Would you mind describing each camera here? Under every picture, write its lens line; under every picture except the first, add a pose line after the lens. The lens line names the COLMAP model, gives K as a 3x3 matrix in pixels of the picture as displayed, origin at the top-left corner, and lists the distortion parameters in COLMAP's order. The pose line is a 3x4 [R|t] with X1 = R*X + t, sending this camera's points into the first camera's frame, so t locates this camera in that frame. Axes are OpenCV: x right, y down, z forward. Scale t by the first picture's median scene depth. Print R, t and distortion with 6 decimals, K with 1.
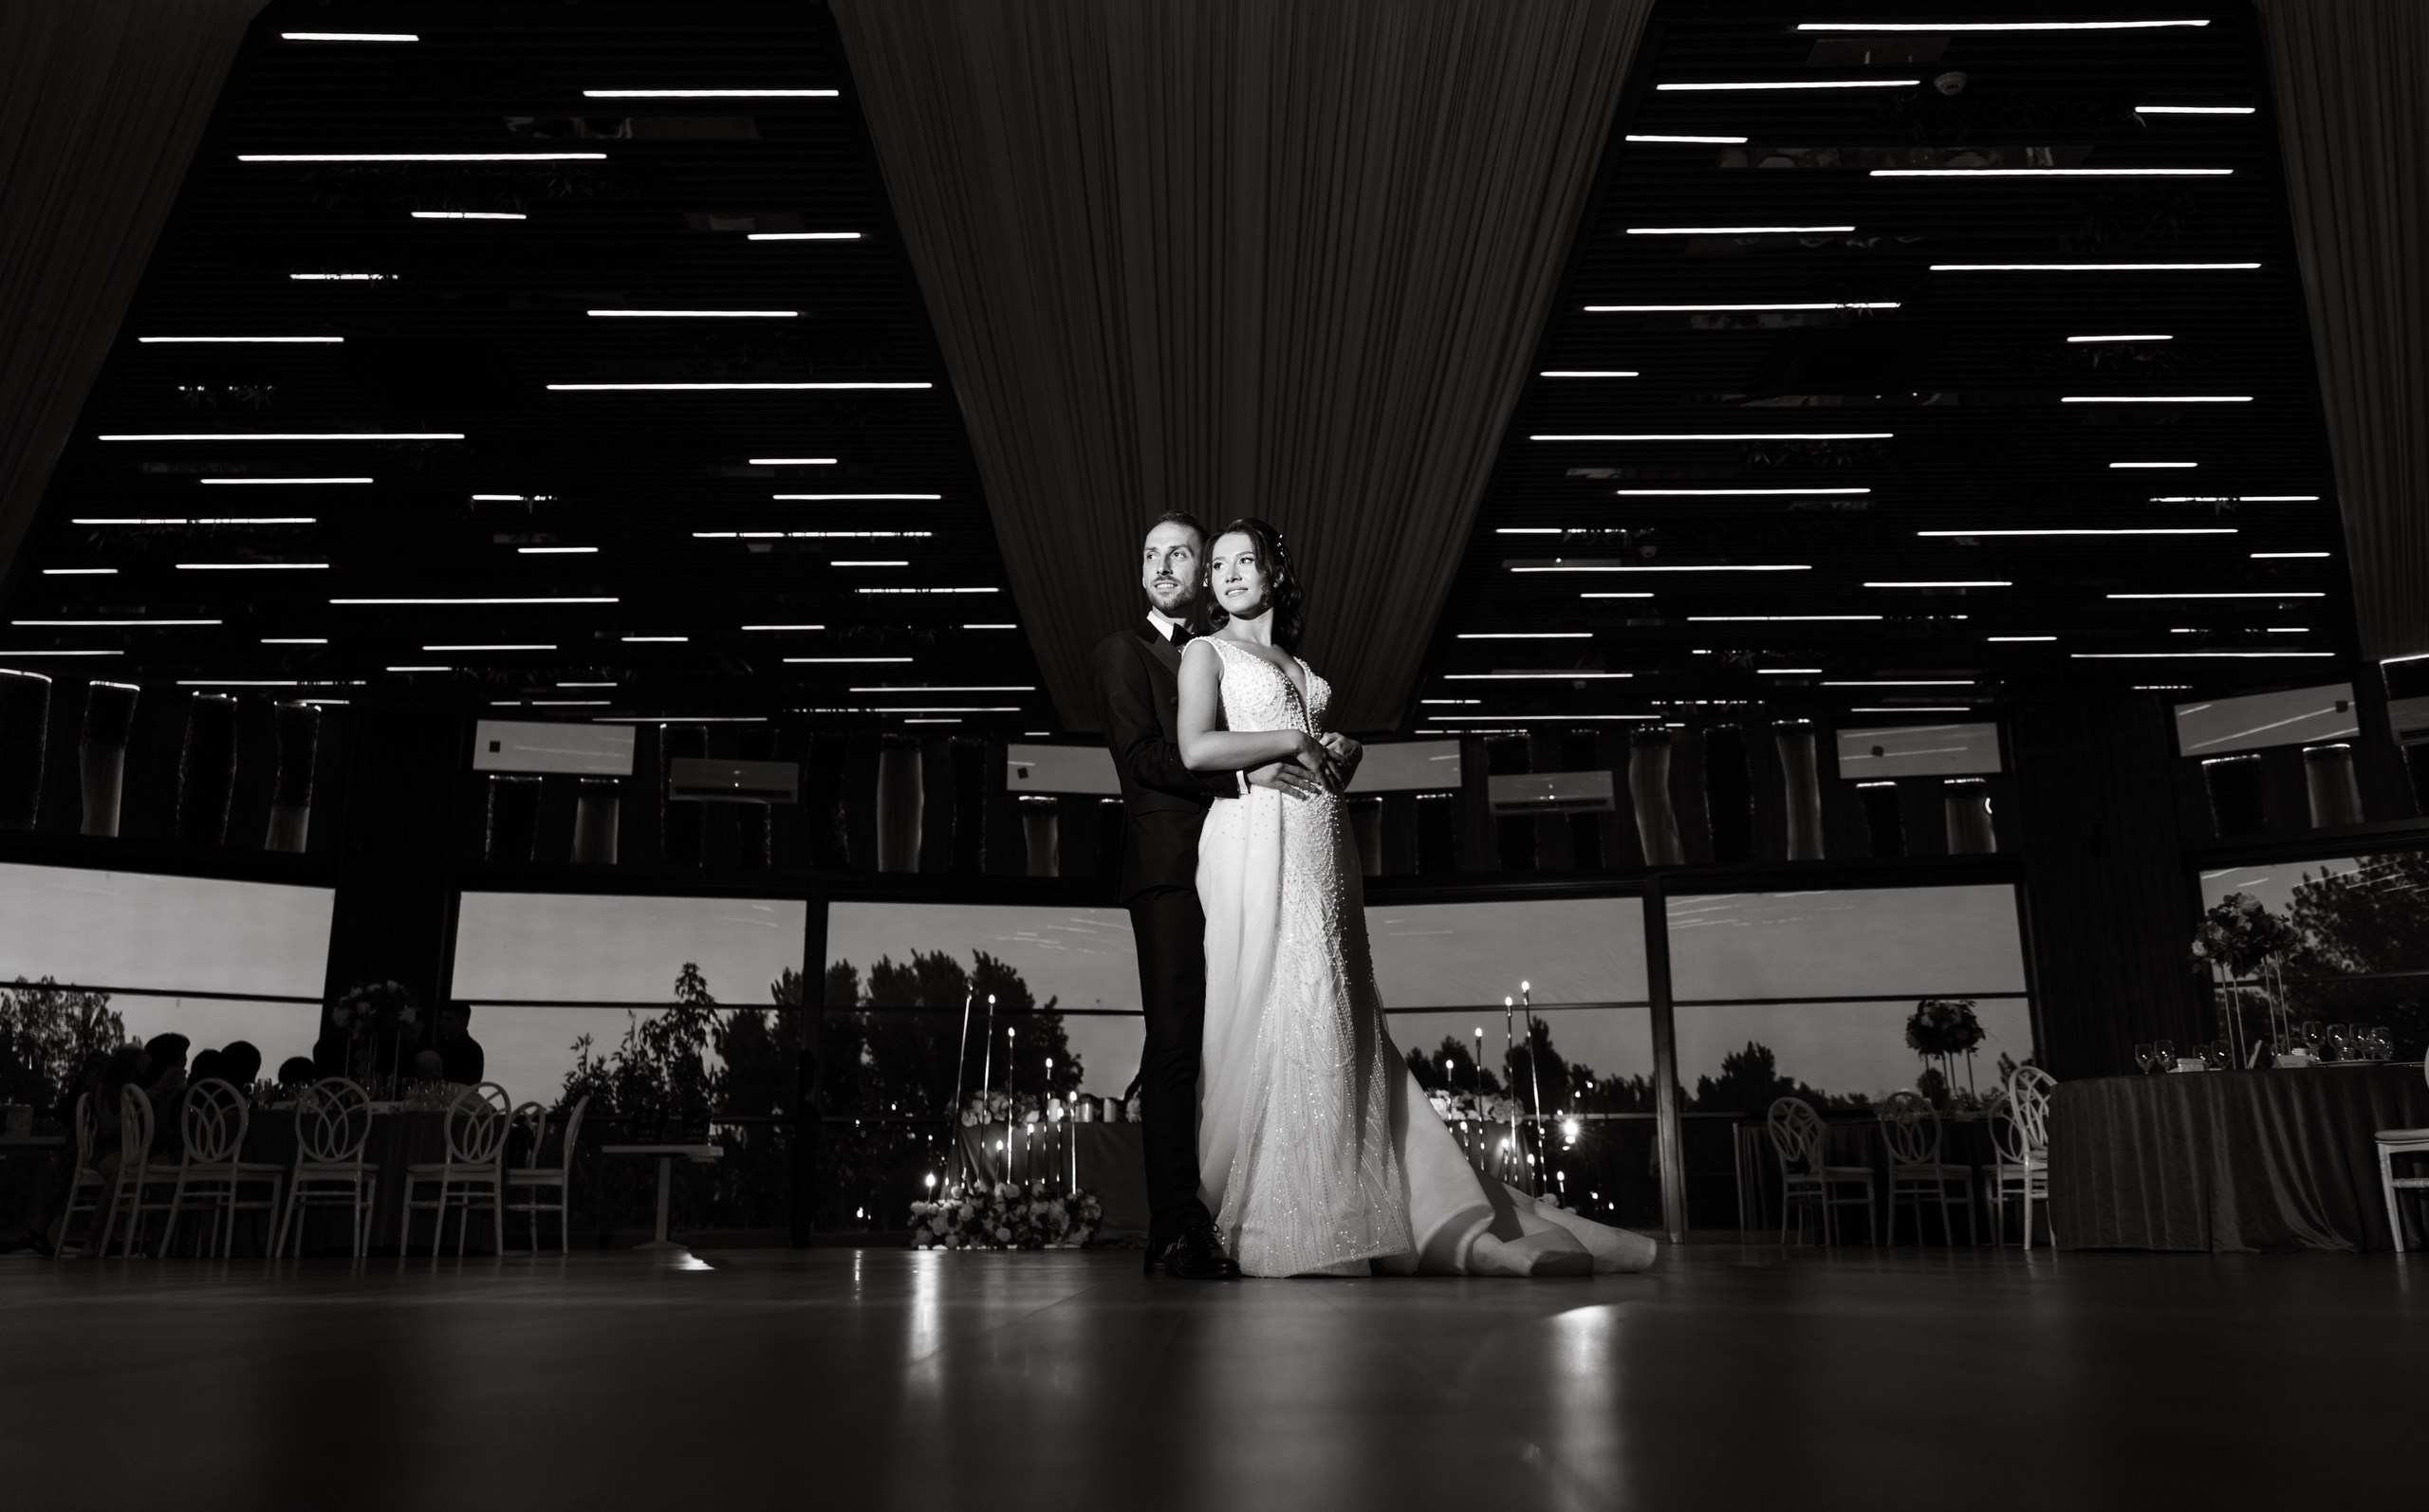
lens RADIAL K [[2023.2, 0, 1214.1], [0, 2023.2, 625.3], [0, 0, 1]] dist [-0.027747, -0.006346]
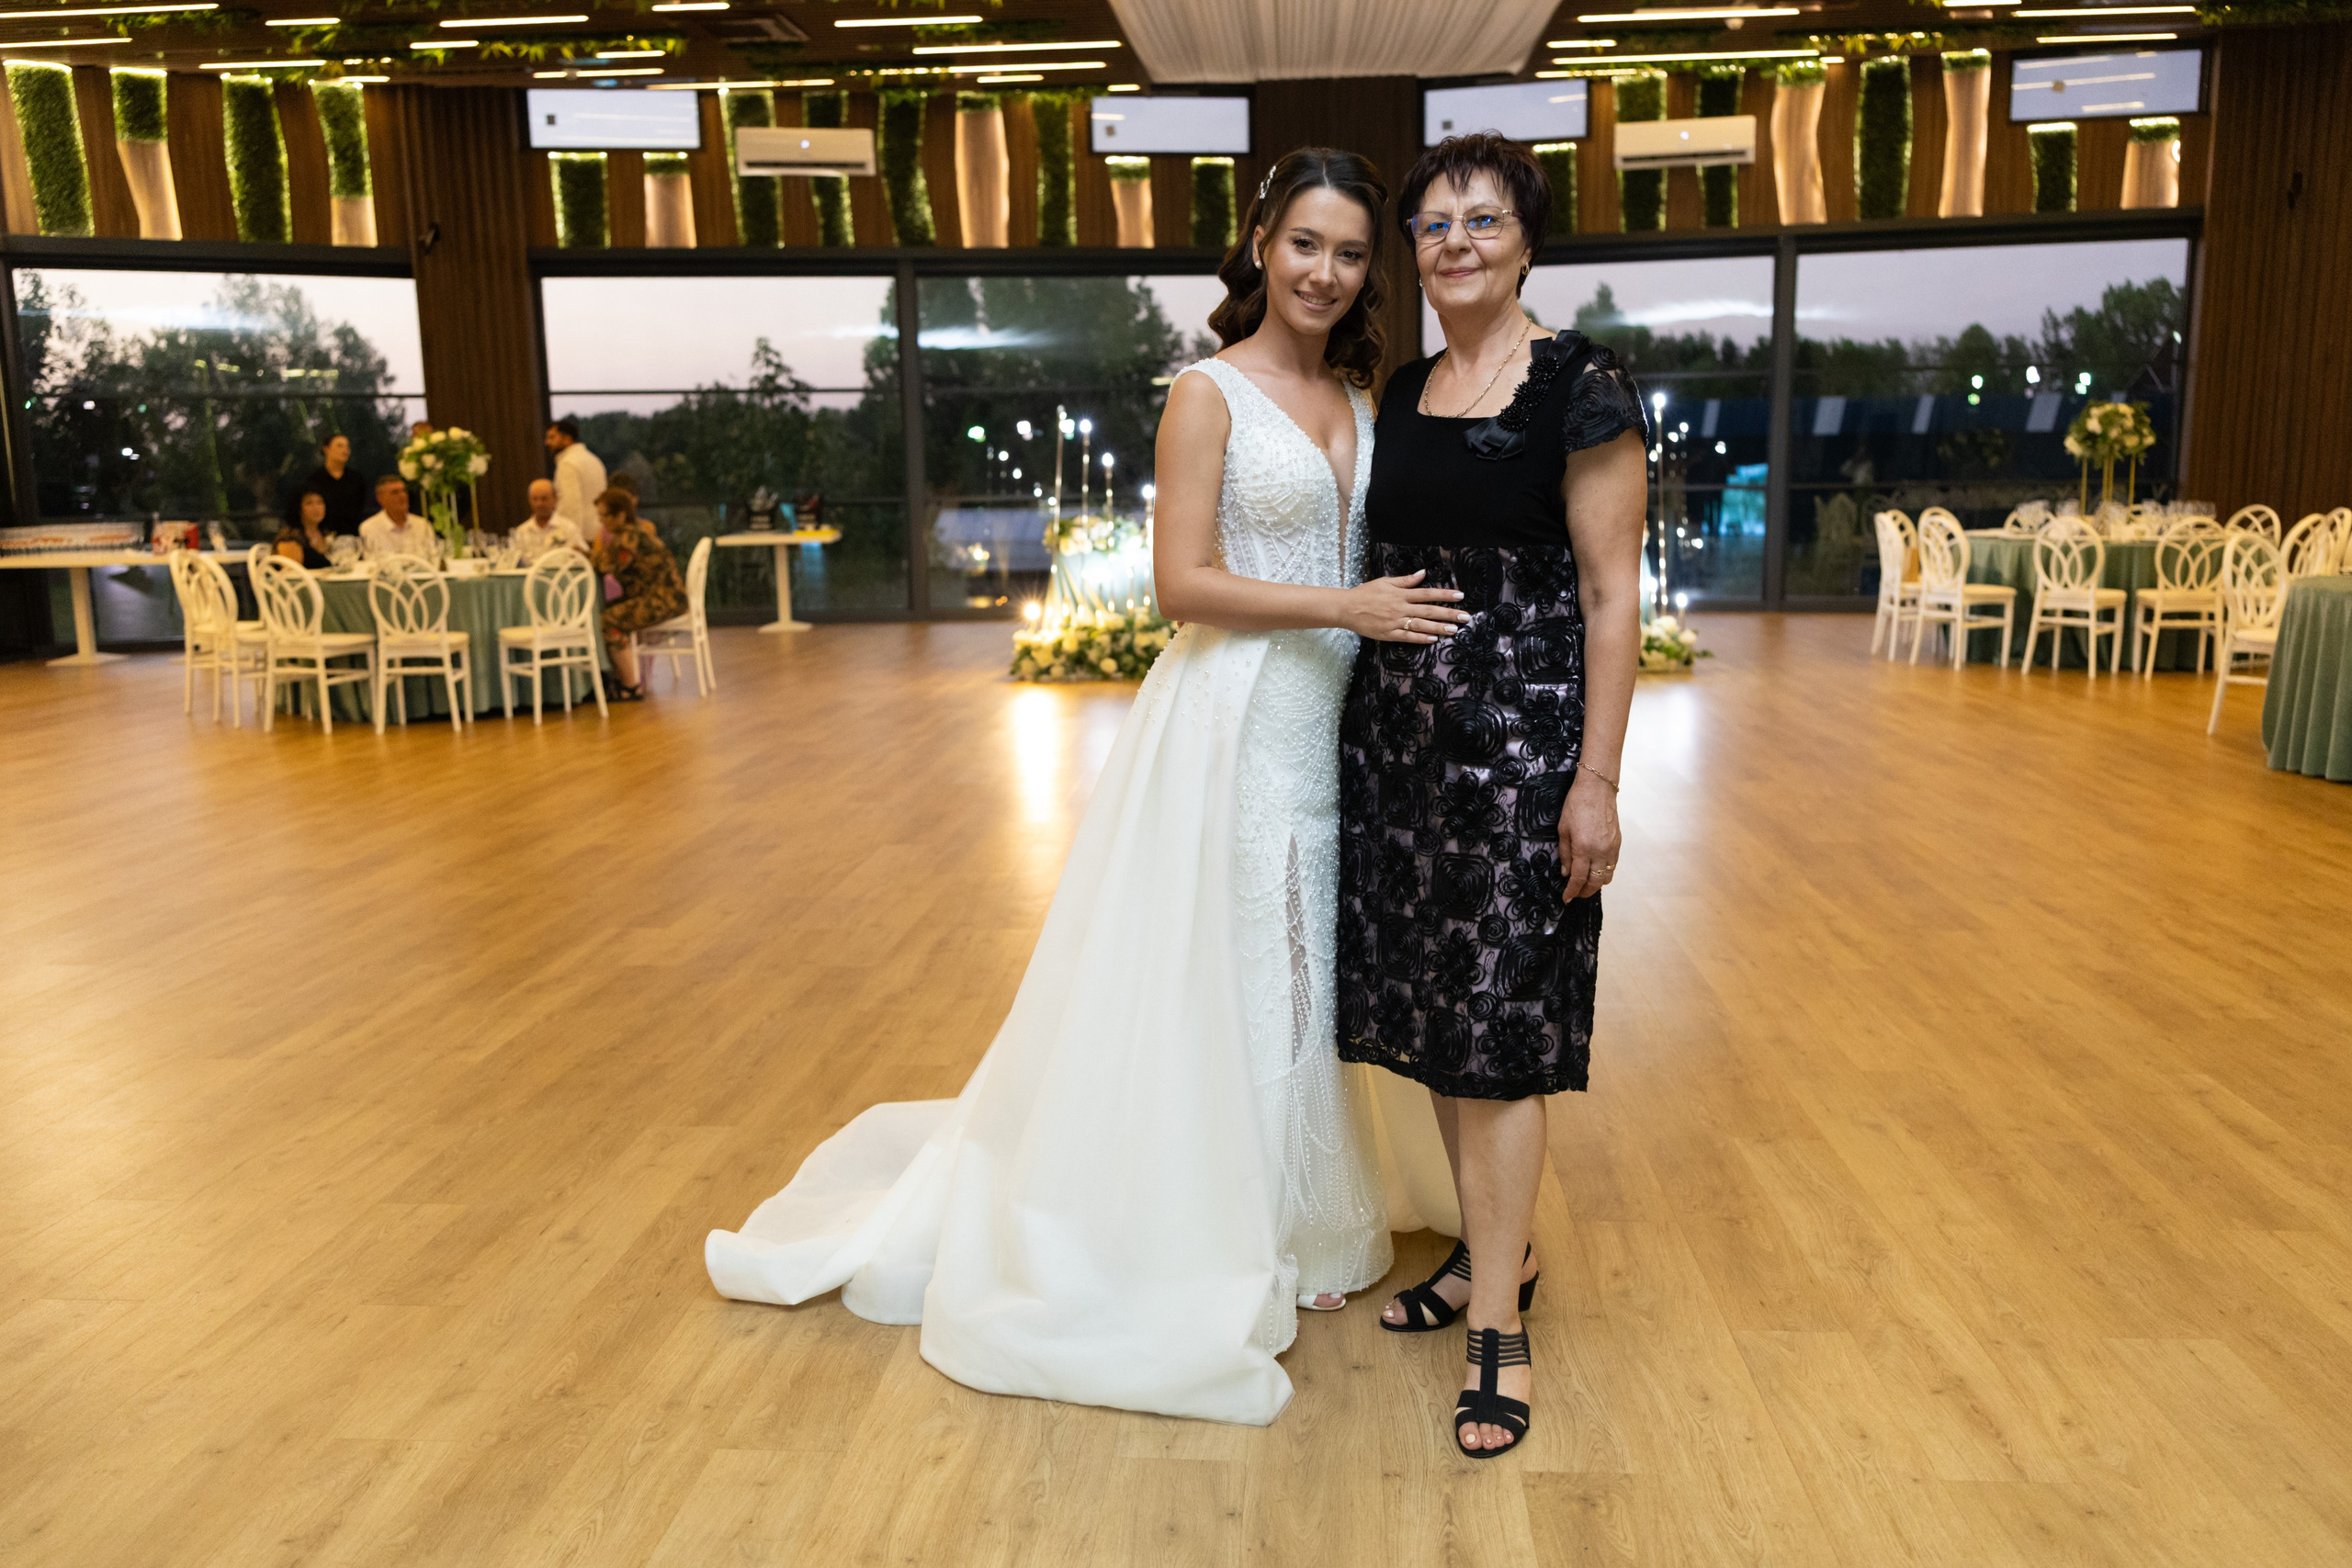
lens RADIAL K [[1804.8, 0, 1174.0], [0, 1804.8, 798.5], [0, 0, 1]] dist [-0.023673, 0.016303]
pose [[0.997601, 0.001007, -0.069214, -0.010124], [0.030388, 0.892022, 0.450969, -0.035518], [0.062194, -0.451991, 0.889852, 0.168061]]
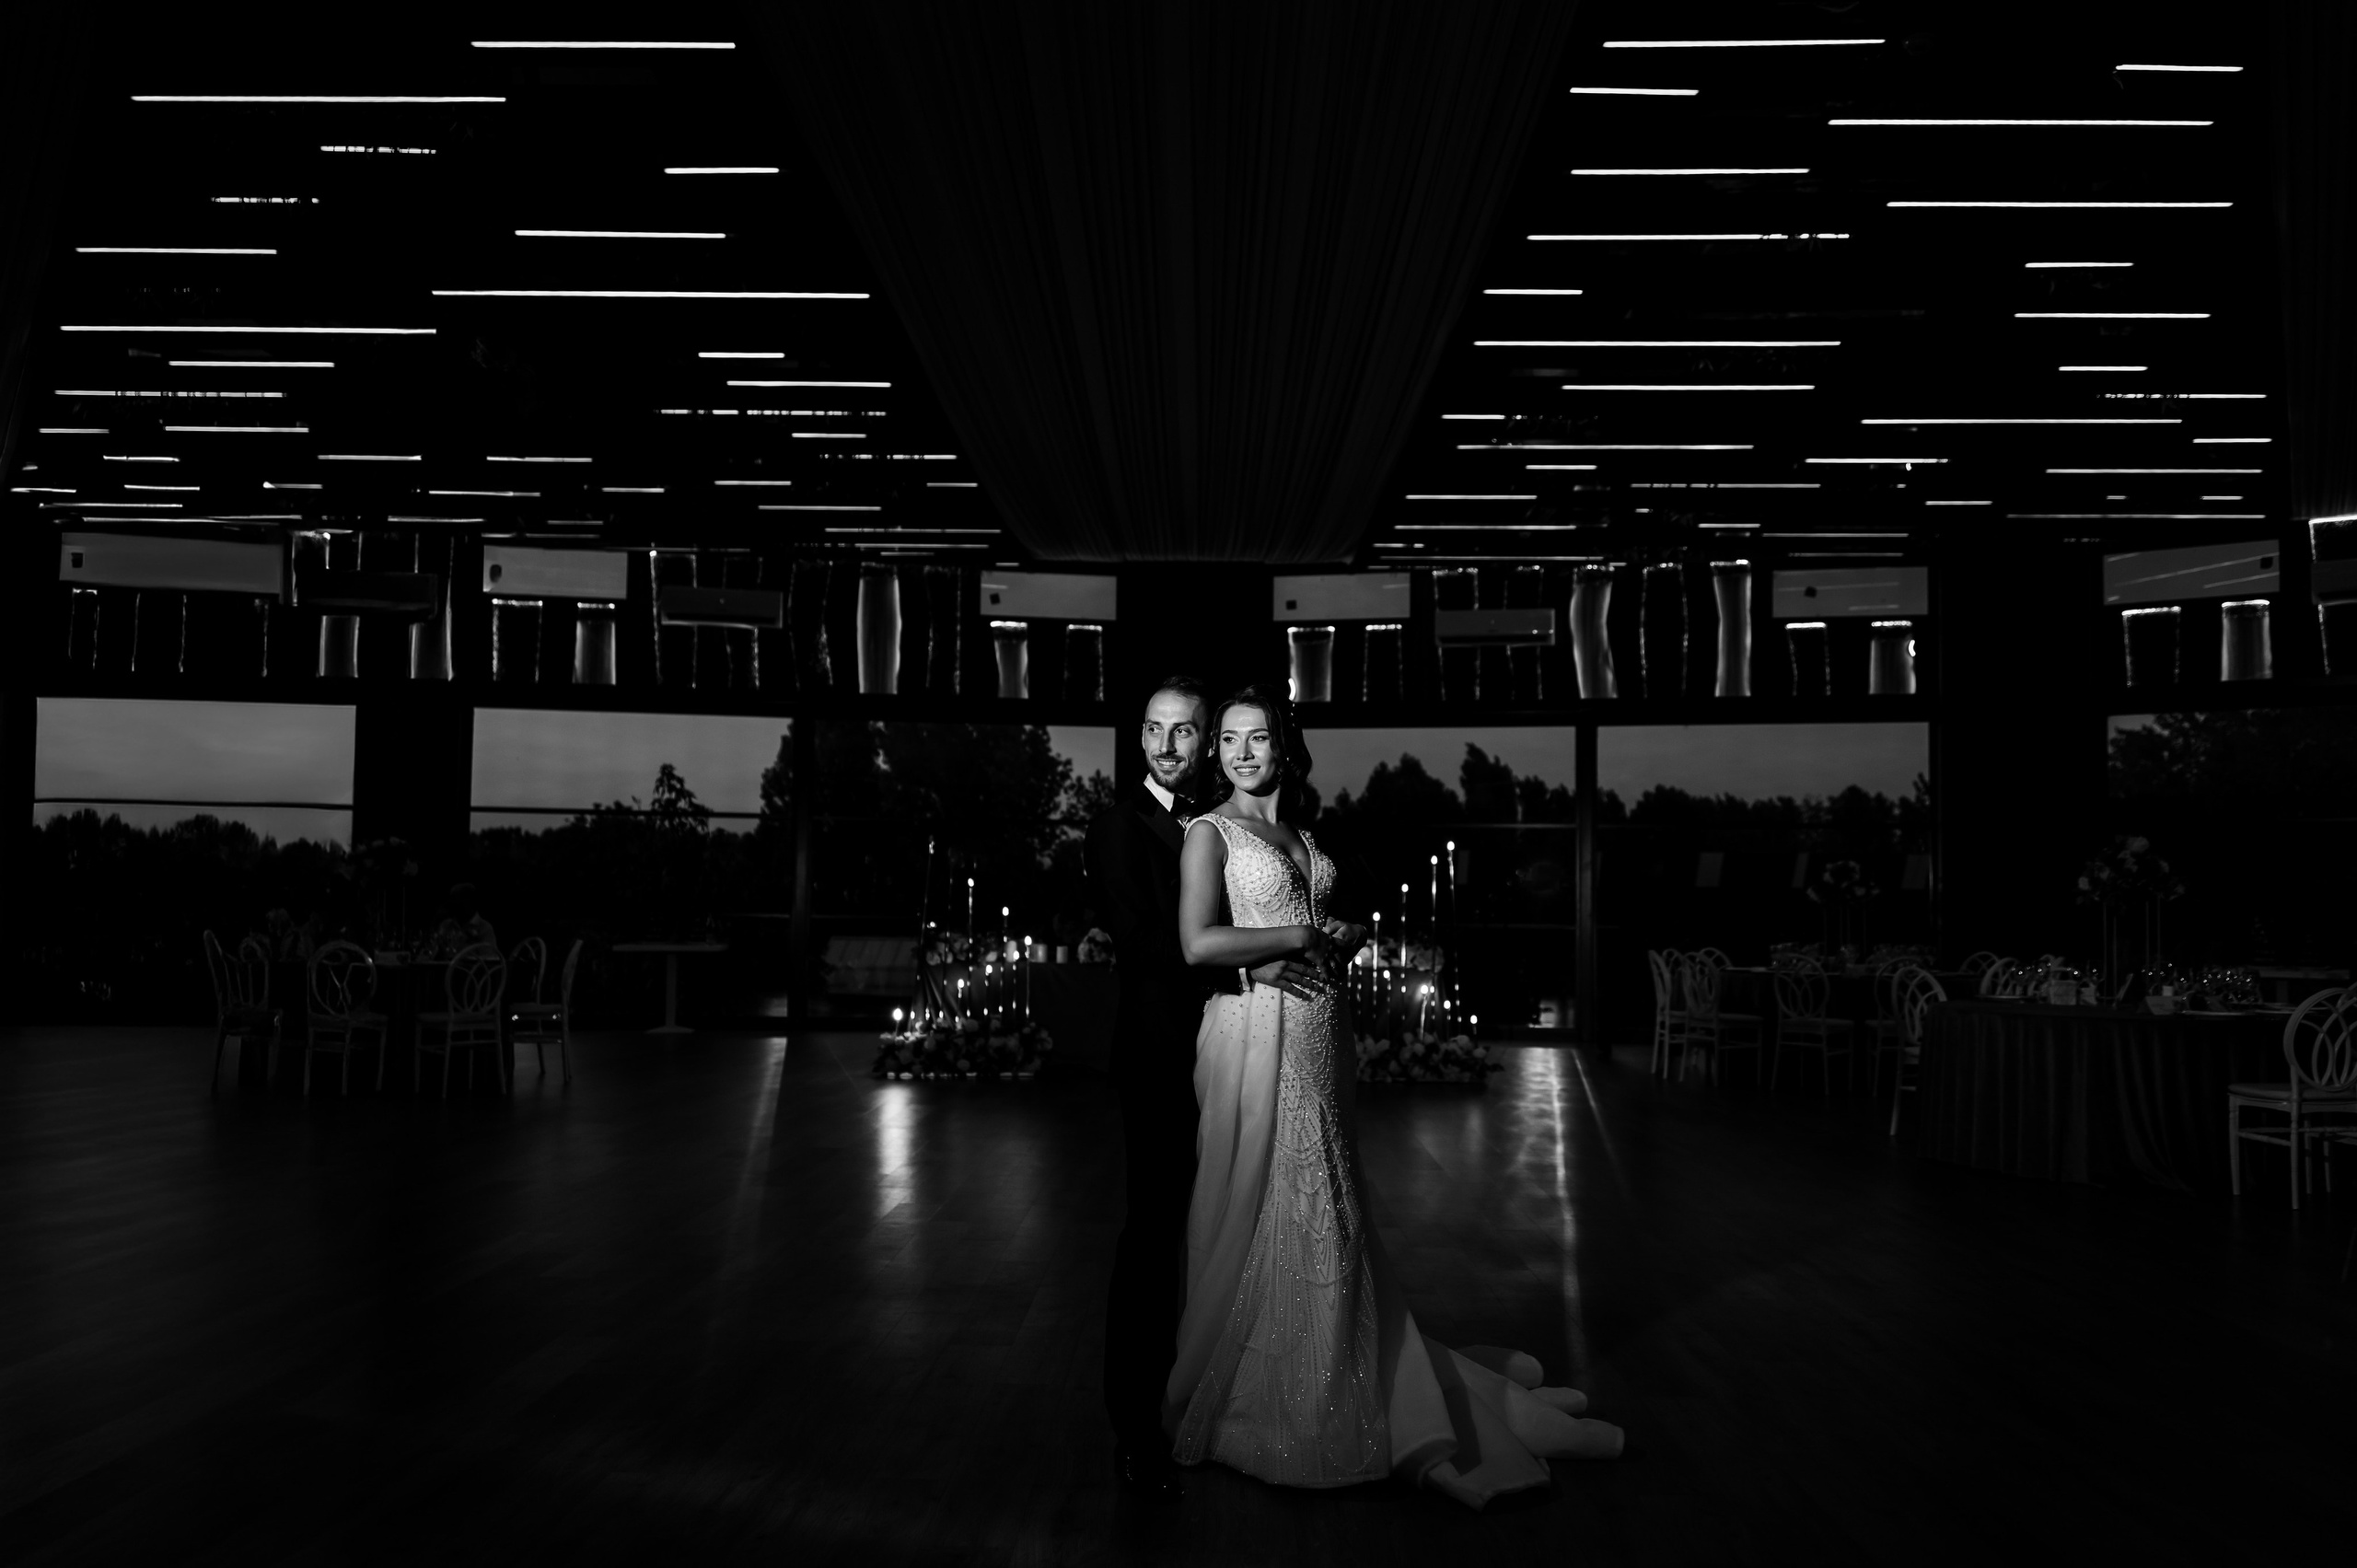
lens RADIAL K [[1862.5, 0, 1159.3], [0, 1862.5, 796.4], [0, 0, 1]] dist [-0.020796, -0.009753]
pose [[0.999593, 0.016334, -0.023381, 0.021924], [-0.010597, 0.973778, 0.227254, -0.066968], [0.026480, -0.226914, 0.973555, 0.041891]]
